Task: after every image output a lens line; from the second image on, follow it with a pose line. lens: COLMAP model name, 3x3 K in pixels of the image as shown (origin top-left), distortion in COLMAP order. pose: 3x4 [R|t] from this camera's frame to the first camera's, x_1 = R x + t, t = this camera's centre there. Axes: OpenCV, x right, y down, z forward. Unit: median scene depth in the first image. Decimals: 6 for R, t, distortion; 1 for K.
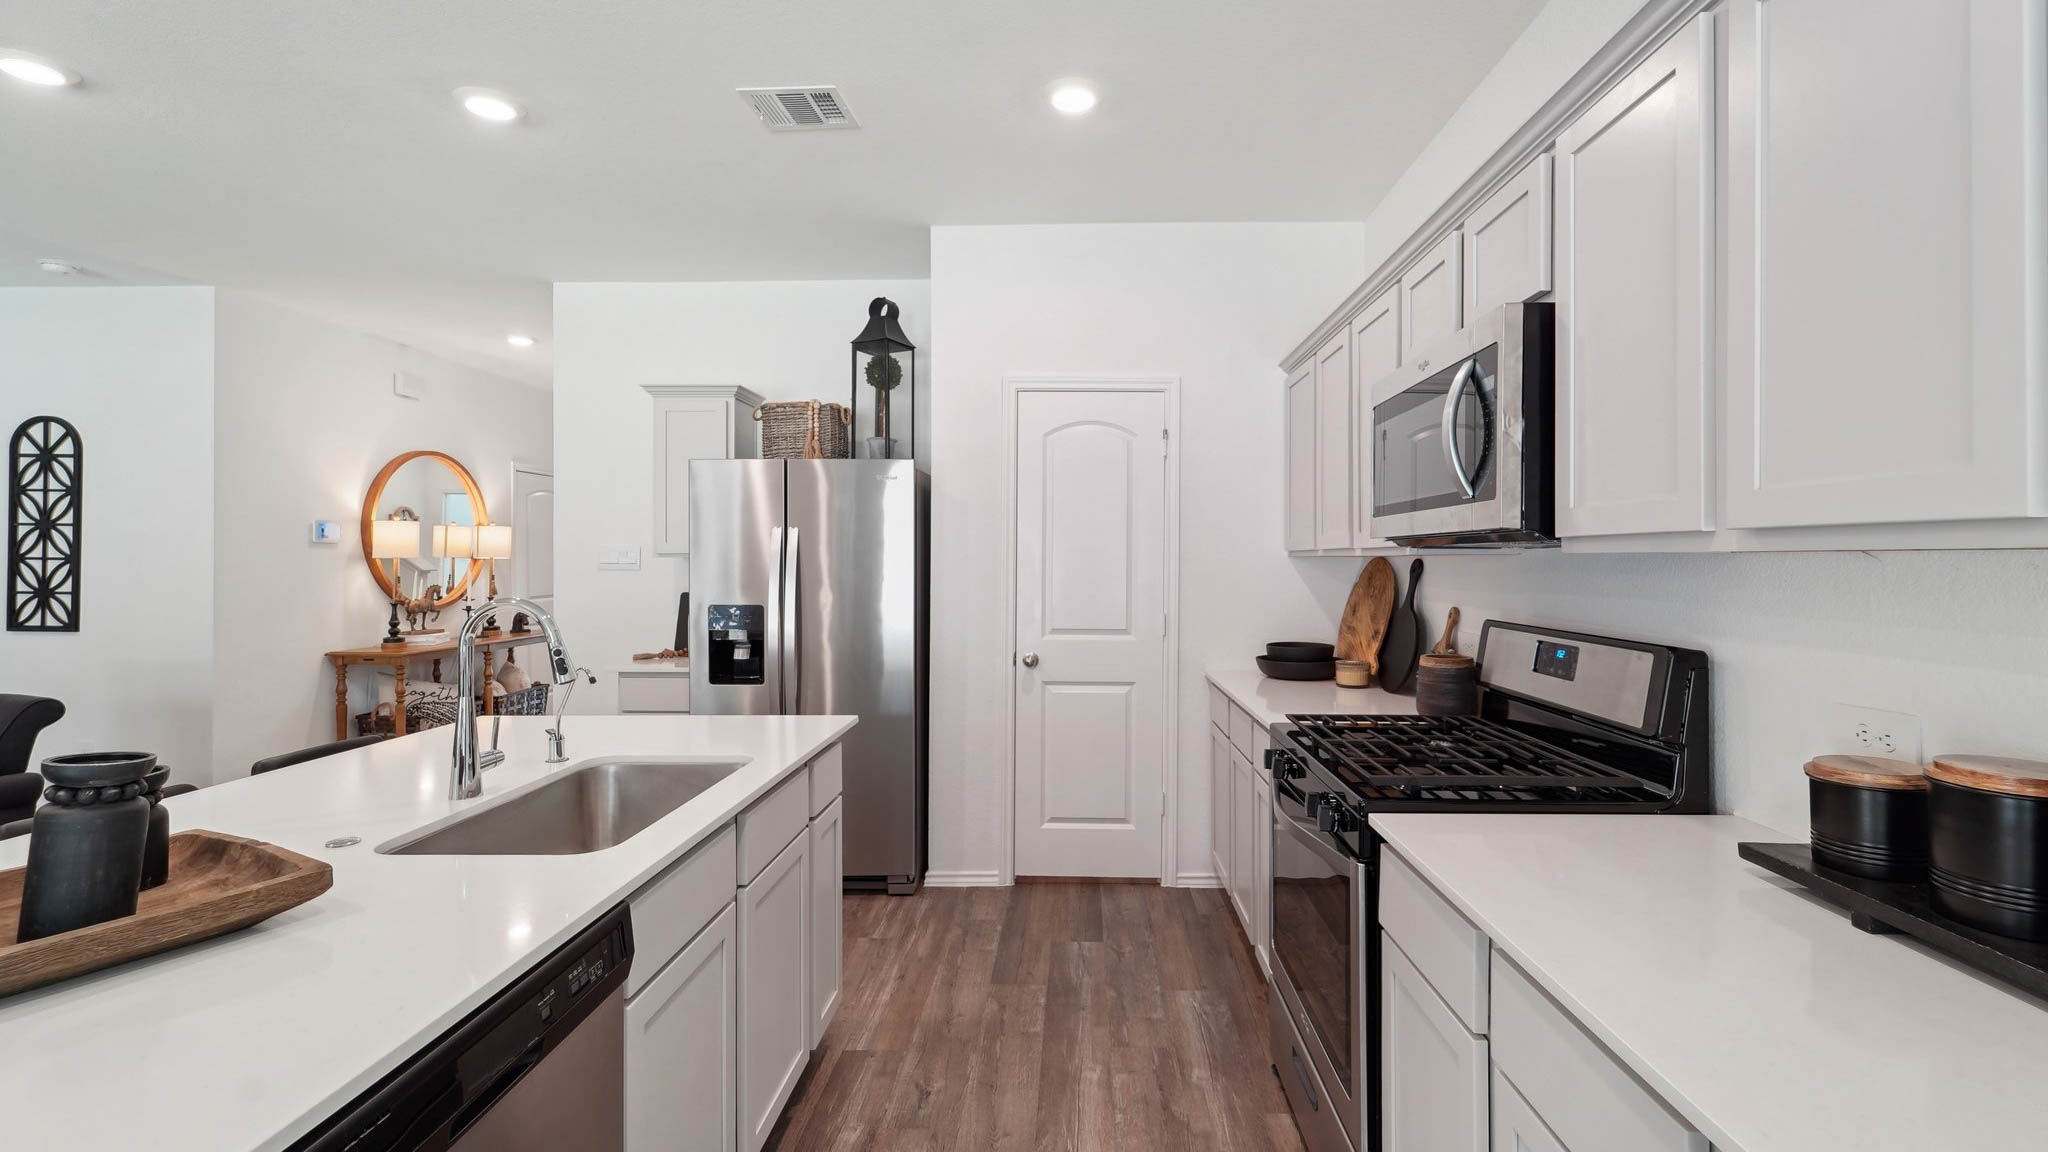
lens RADIAL K [[837.2, 0, 1033.6], [0, 837.2, 568.7], [0, 0, 1]] dist [0.035593, 0.001033]
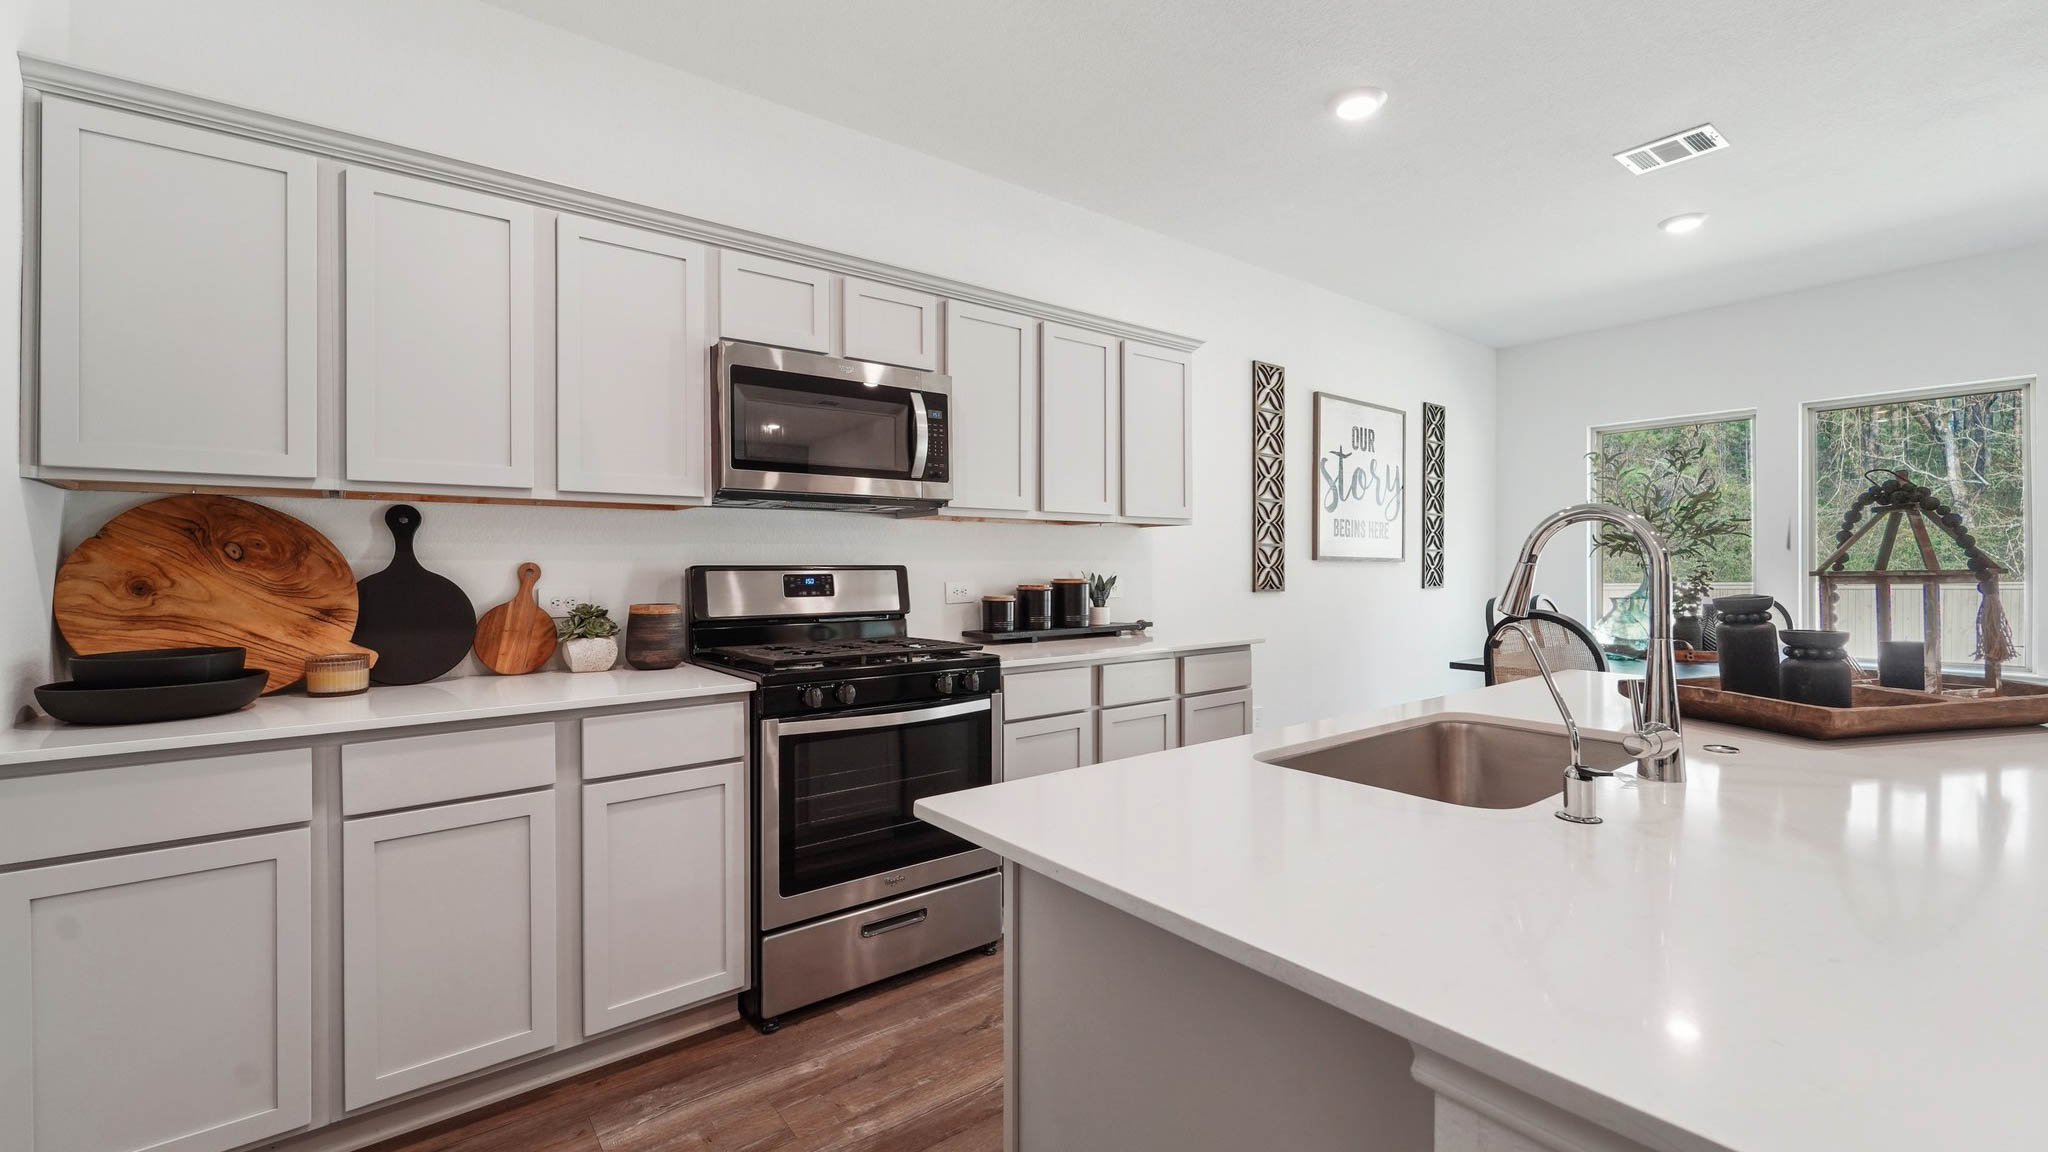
lens RADIAL K [[837.2, 0, 1054.0], [0, 837.2, 566.7], [0, 0, 1]] dist [0.035593, 0.001033]
pose [[-0.653246, 0.008198, 0.757101, -0.620642], [0.008317, 0.999959, -0.003651, 0.066682], [-0.757100, 0.003911, -0.653288, 1.306005]]
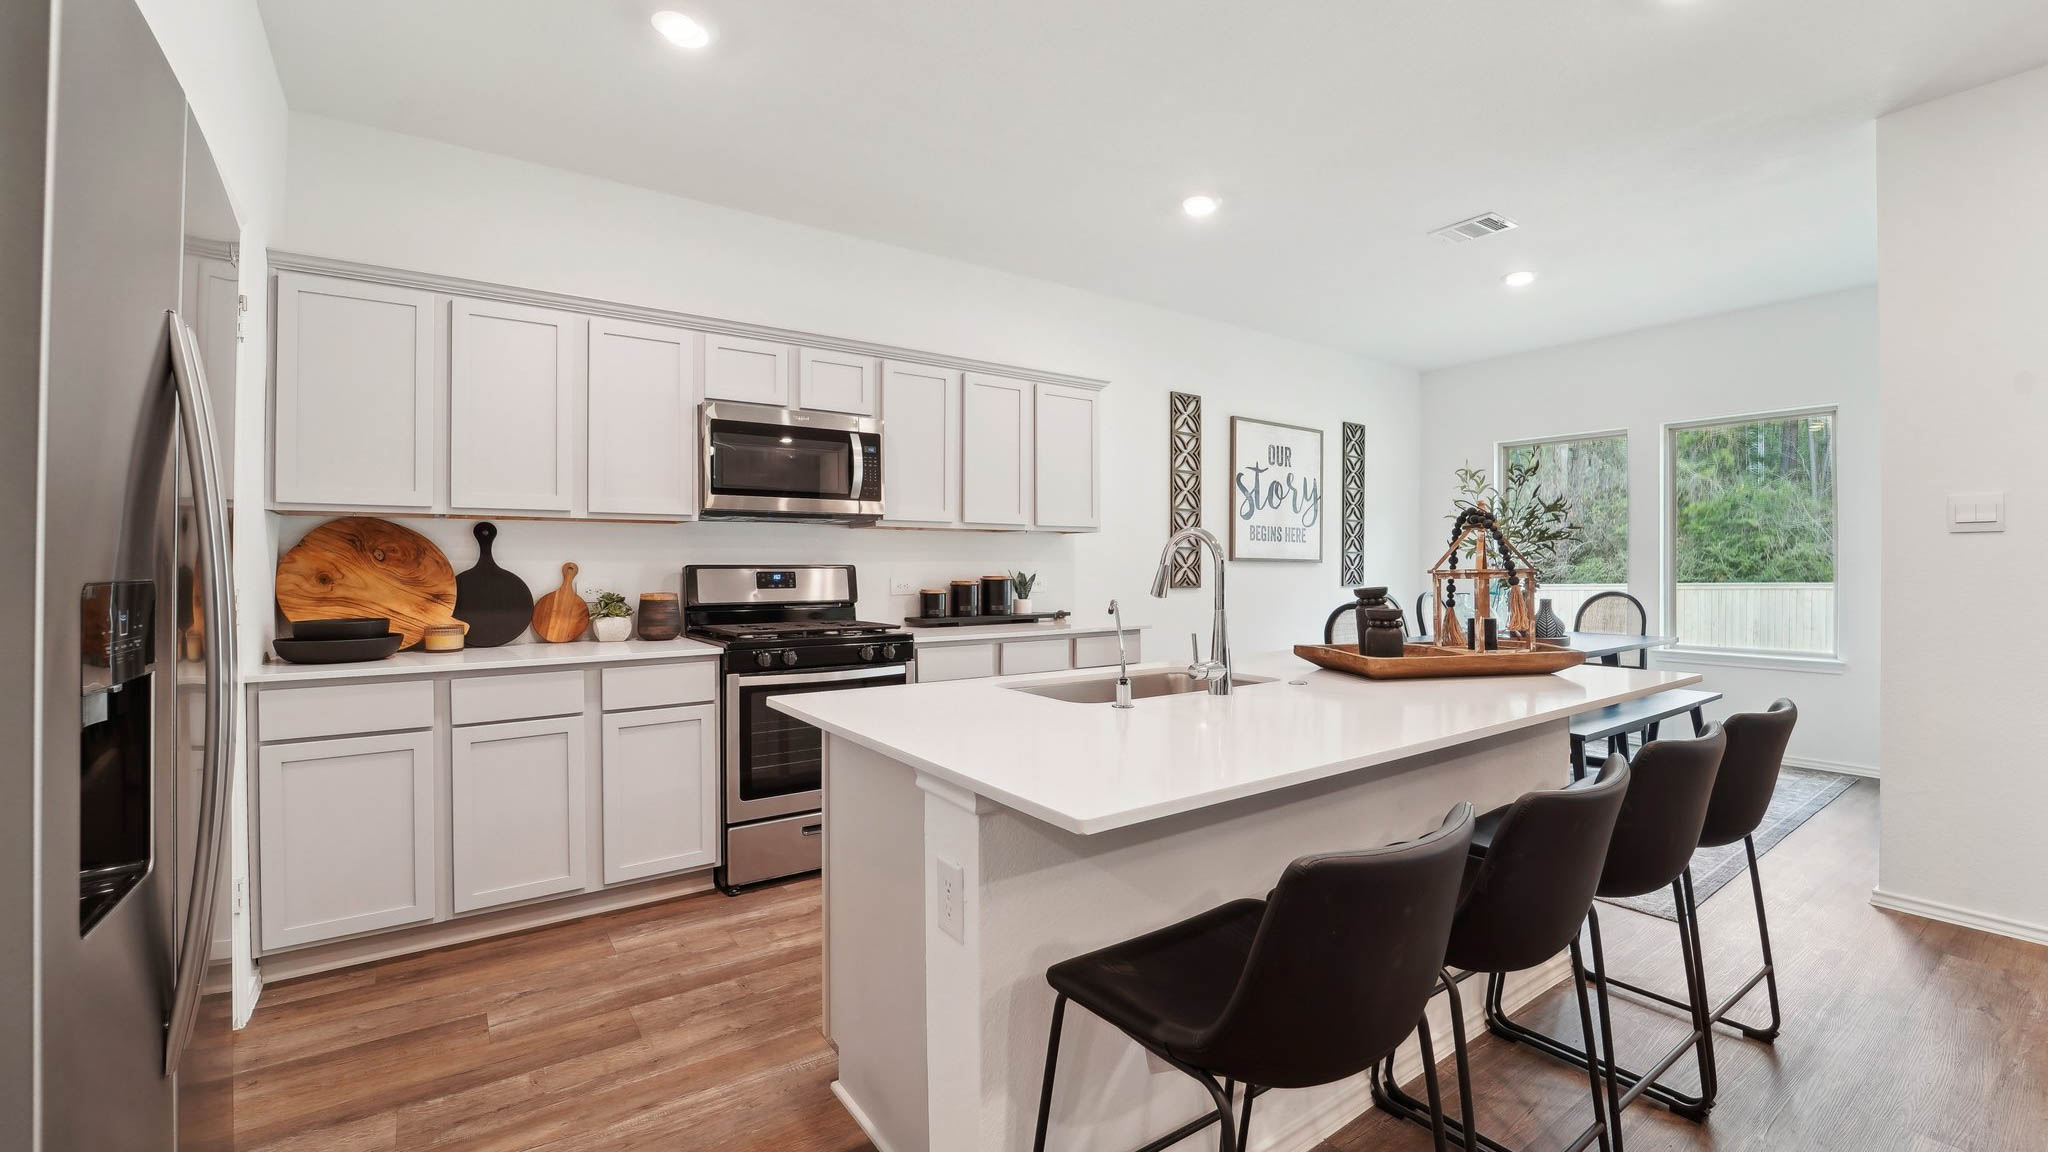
lens RADIAL K [[837.2, 0, 1037.6], [0, 837.2, 565.8], [0, 0, 1]] dist [0.035593, 0.001033]
pose [[-0.605499, 0.009316, 0.795792, -1.027814], [0.006875, 0.999955, -0.006475, 0.072337], [-0.795816, 0.001550, -0.605536, 1.350970]]
